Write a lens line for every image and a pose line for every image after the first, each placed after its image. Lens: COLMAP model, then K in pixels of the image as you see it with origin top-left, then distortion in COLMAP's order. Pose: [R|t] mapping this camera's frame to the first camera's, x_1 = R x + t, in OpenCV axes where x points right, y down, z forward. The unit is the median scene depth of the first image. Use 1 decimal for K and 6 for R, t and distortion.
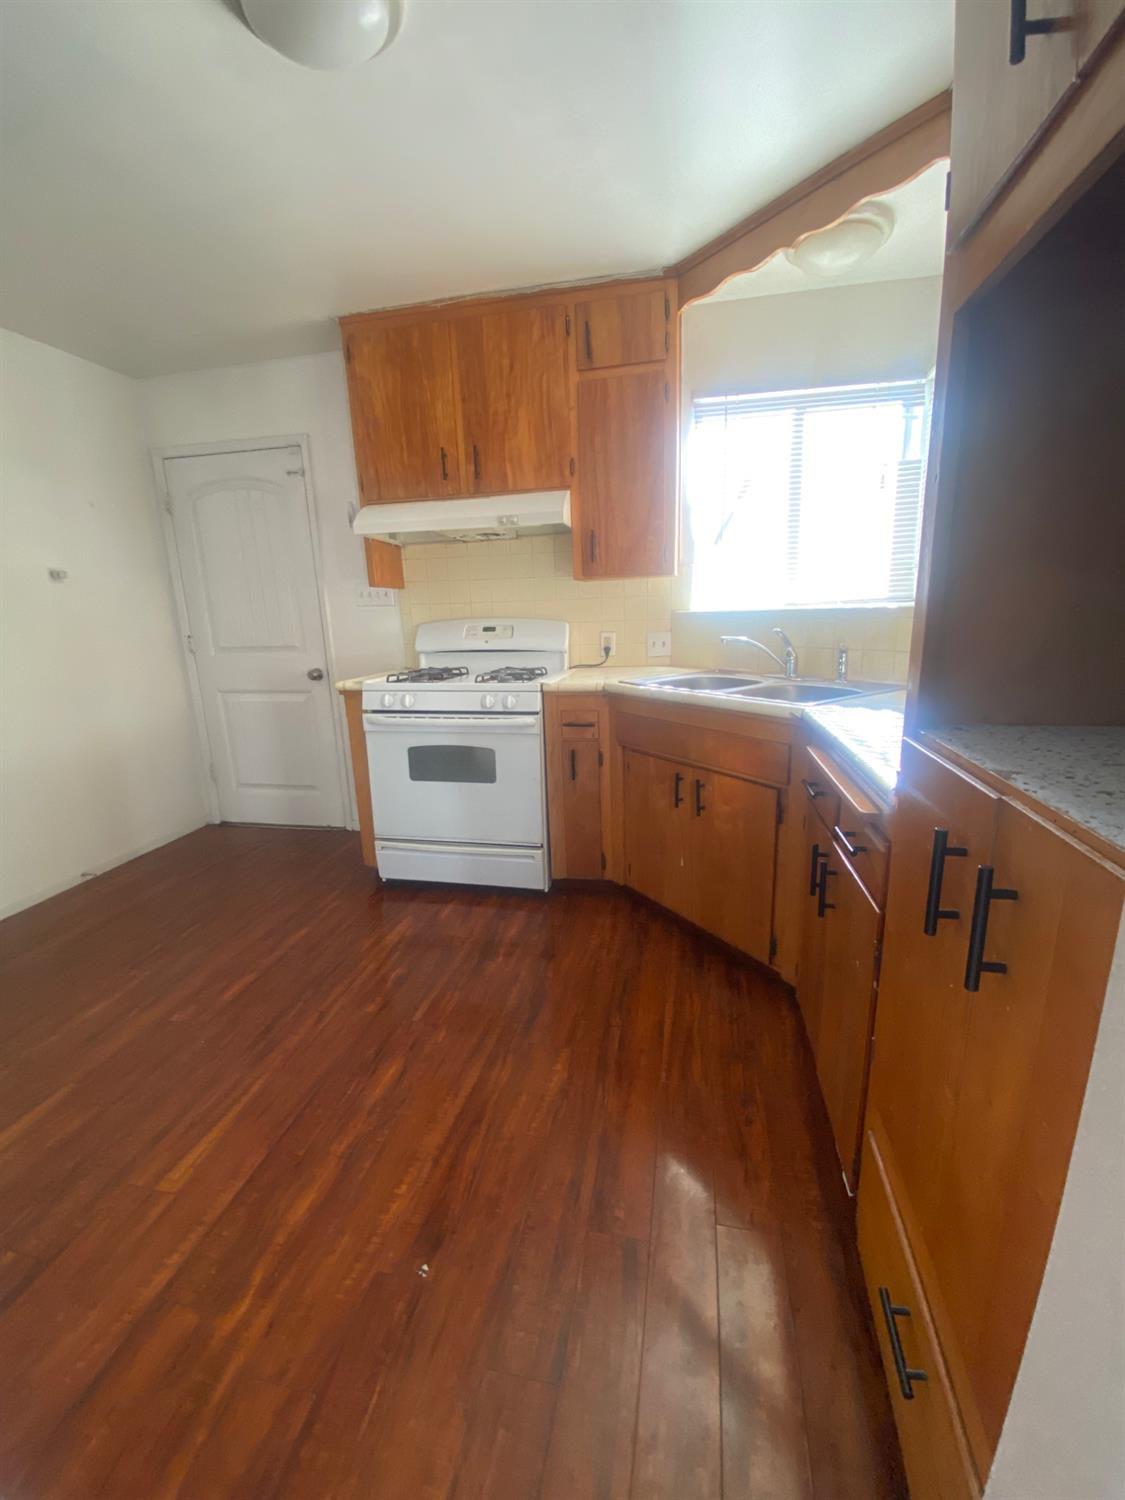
lens RADIAL K [[608.4, 0, 562.5], [0, 608.4, 750.0], [0, 0, 1]] dist [0.020924, -0.021454]
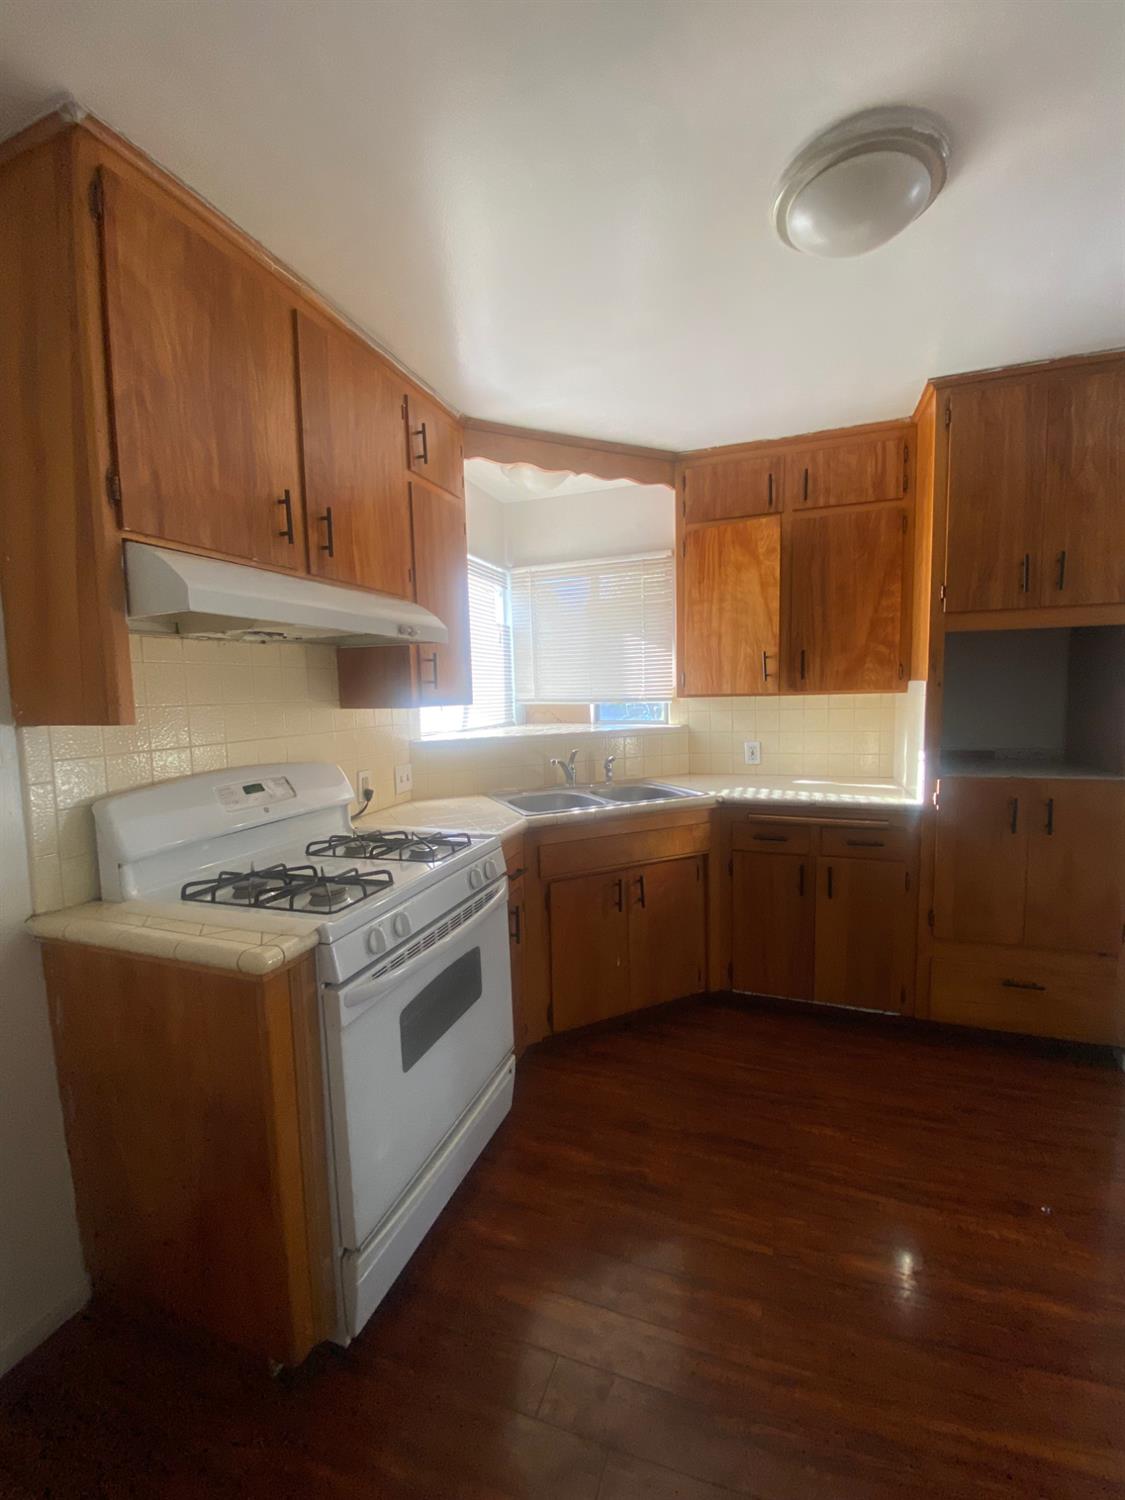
lens RADIAL K [[608.4, 0, 562.5], [0, 608.4, 750.0], [0, 0, 1]] dist [0.020924, -0.021454]
pose [[0.146352, -0.068114, 0.986885, -0.739516], [0.238159, 0.970709, 0.031679, -0.208006], [-0.960136, 0.230399, 0.158287, 0.704043]]
